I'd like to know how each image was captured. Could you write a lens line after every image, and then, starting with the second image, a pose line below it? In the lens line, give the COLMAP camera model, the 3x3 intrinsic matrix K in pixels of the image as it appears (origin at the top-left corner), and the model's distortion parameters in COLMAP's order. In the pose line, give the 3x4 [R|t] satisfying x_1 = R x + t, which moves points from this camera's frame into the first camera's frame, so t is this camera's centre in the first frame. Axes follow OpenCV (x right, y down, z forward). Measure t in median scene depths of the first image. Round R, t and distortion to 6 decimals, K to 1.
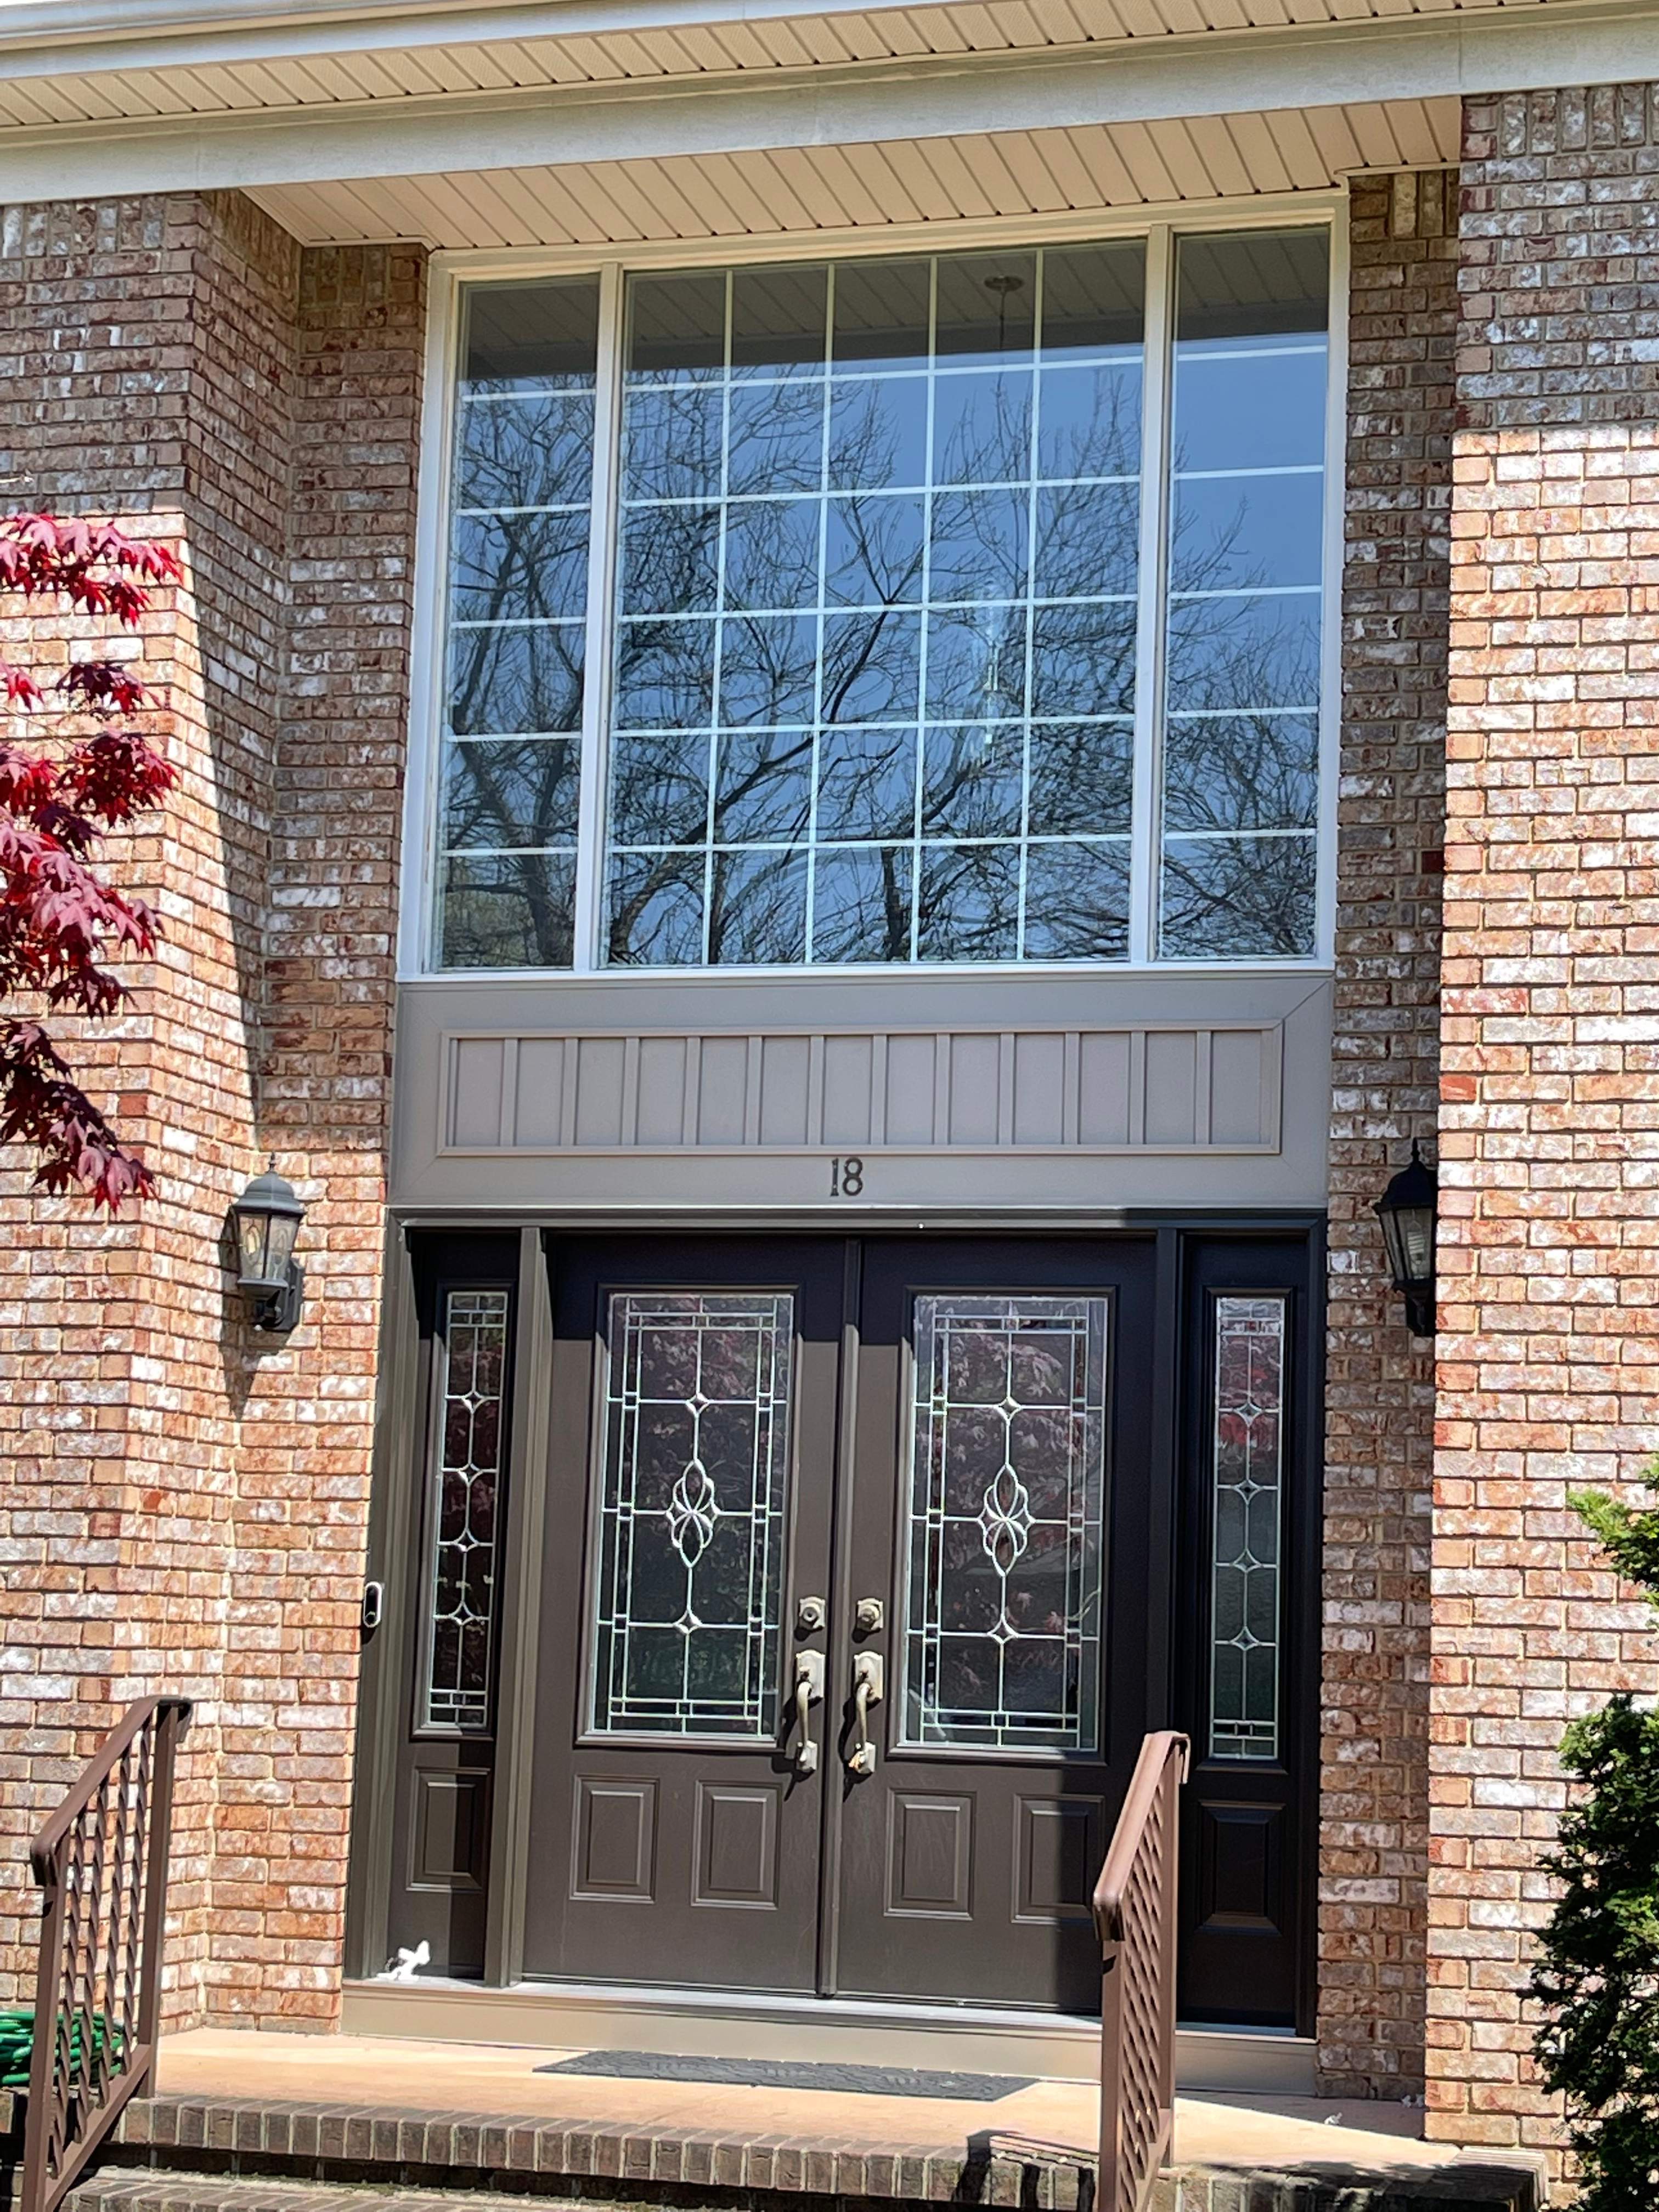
lens RADIAL K [[3864.7, 0, 829.5], [0, 3864.7, 1106.0], [0, 0, 1]] dist [0.088061, 0.076928]
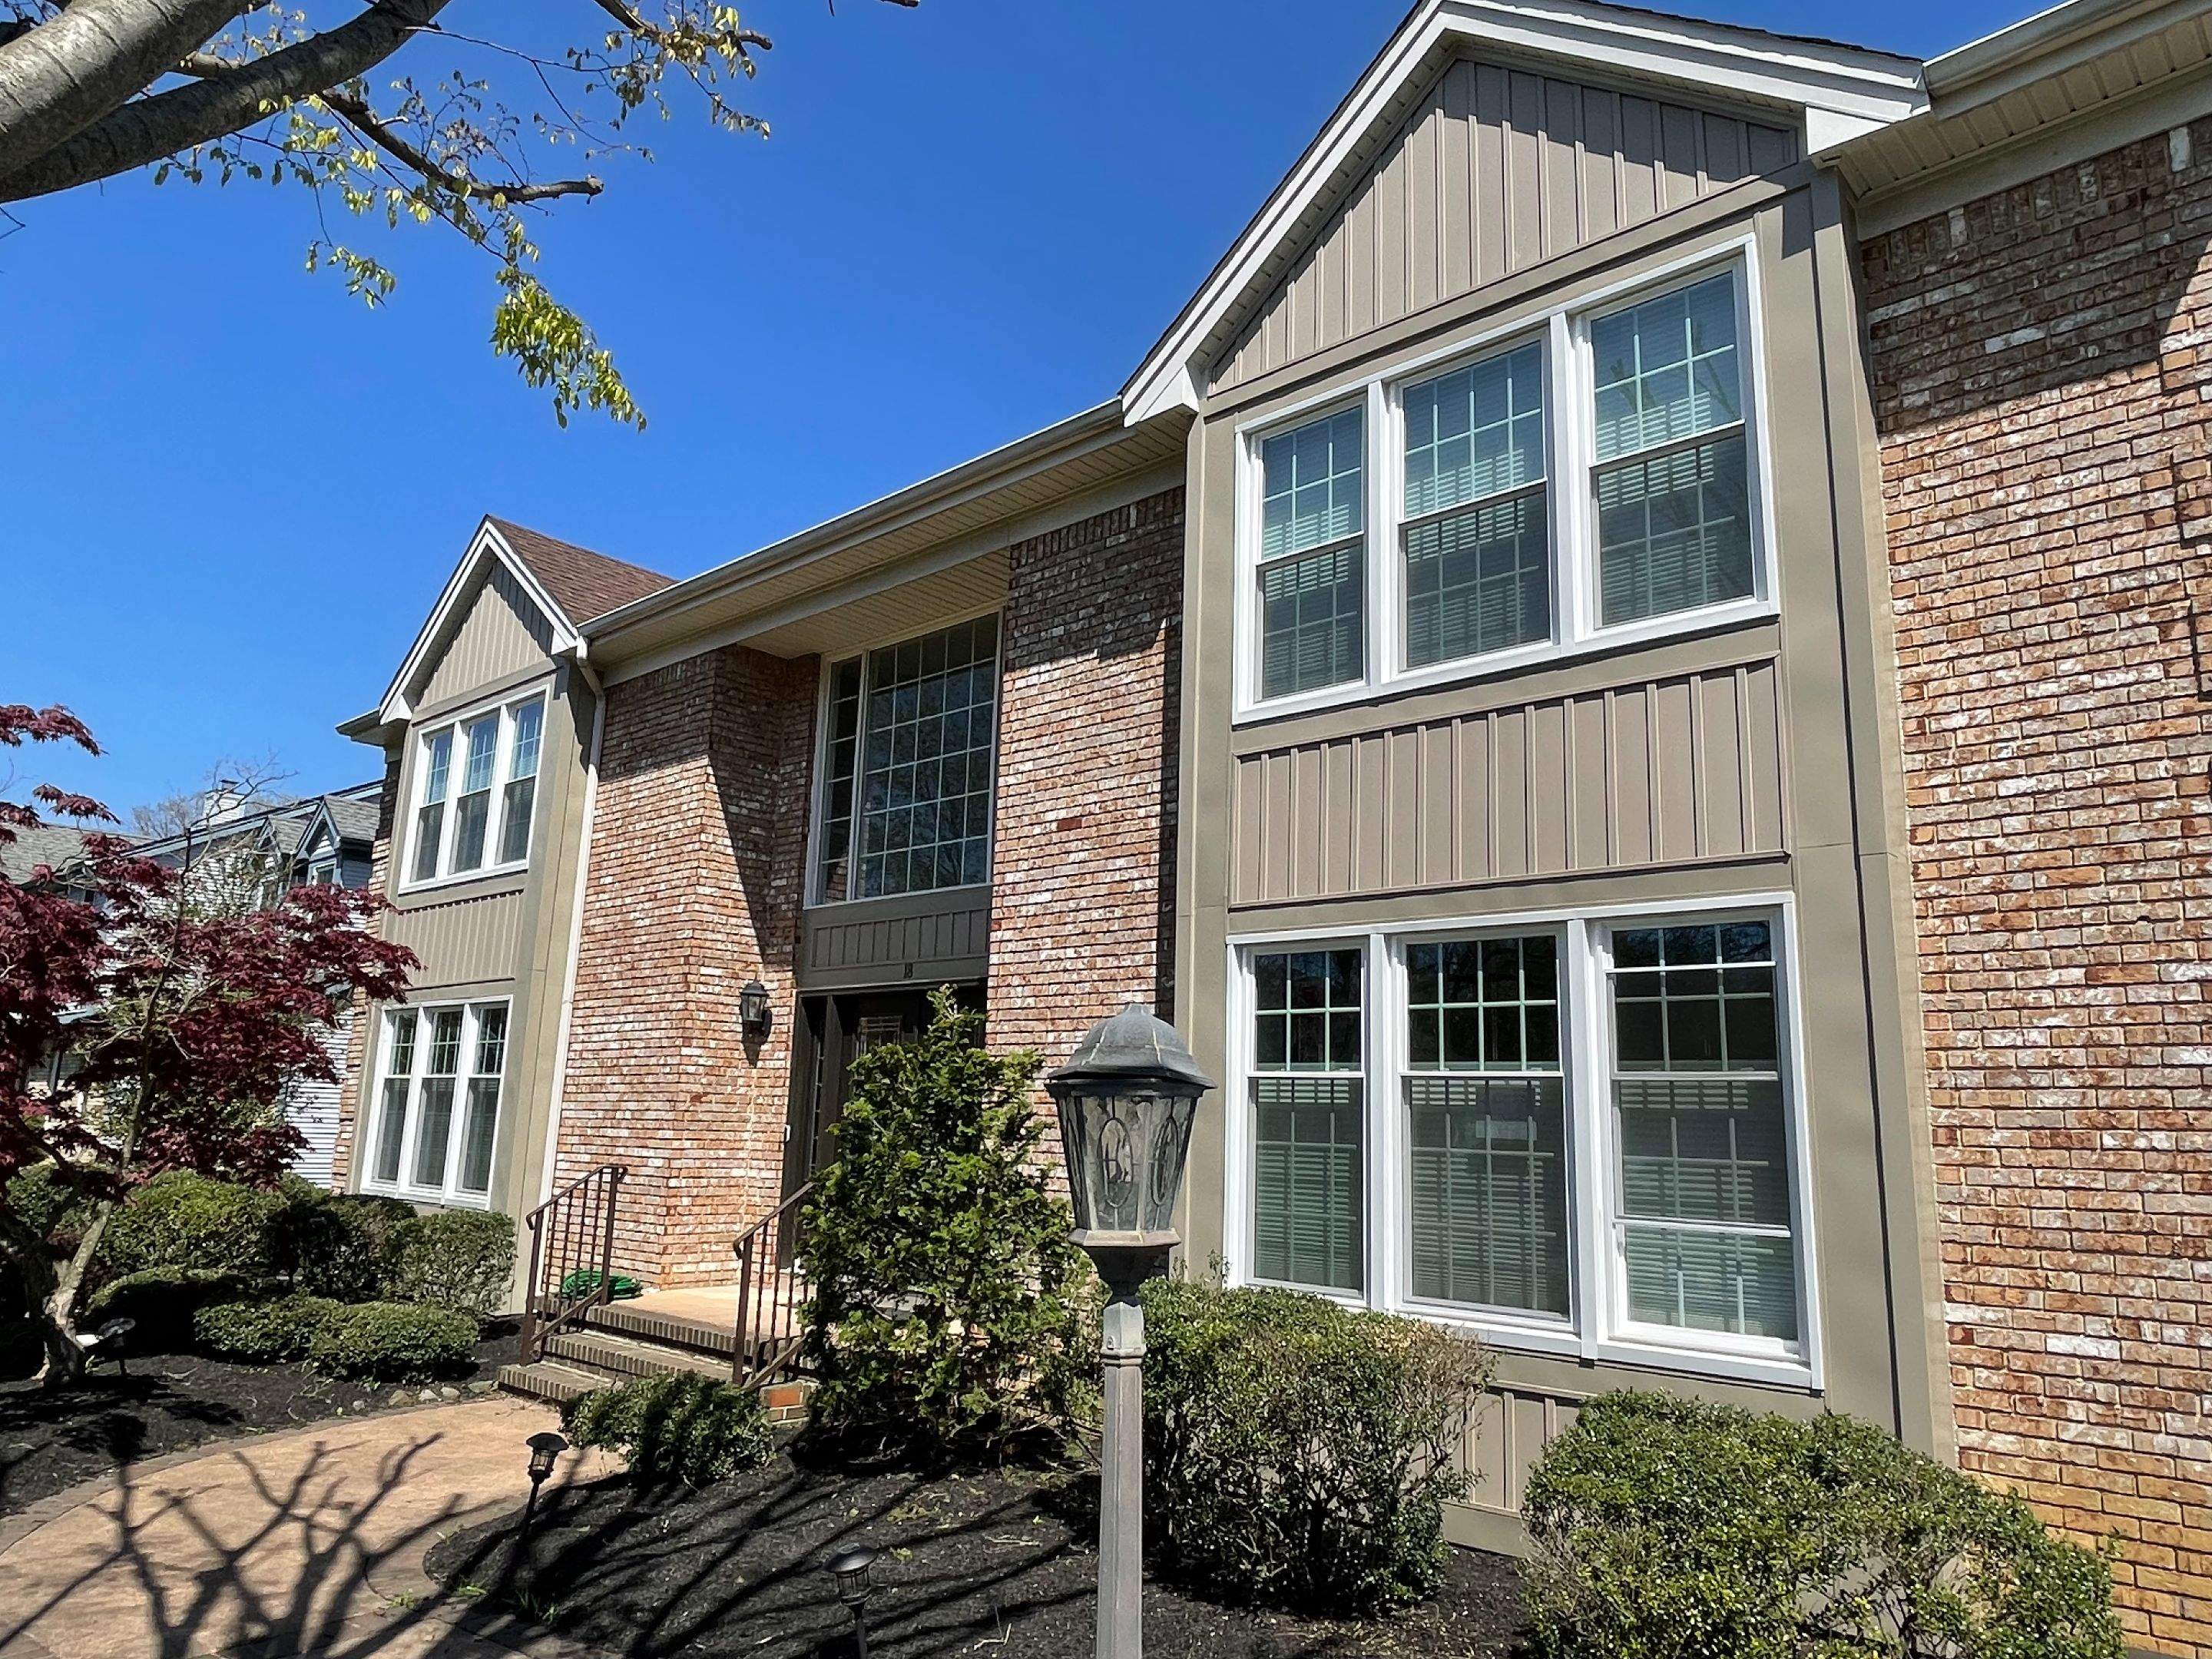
lens RADIAL K [[1470.6, 0, 1106.0], [0, 1470.6, 829.5], [0, 0, 1]] dist [0.003161, -0.006634]
pose [[0.892377, -0.096604, -0.440830, 0.607920], [0.060283, 0.993583, -0.095702, 0.027444], [0.447247, 0.058828, 0.892474, 0.149294]]
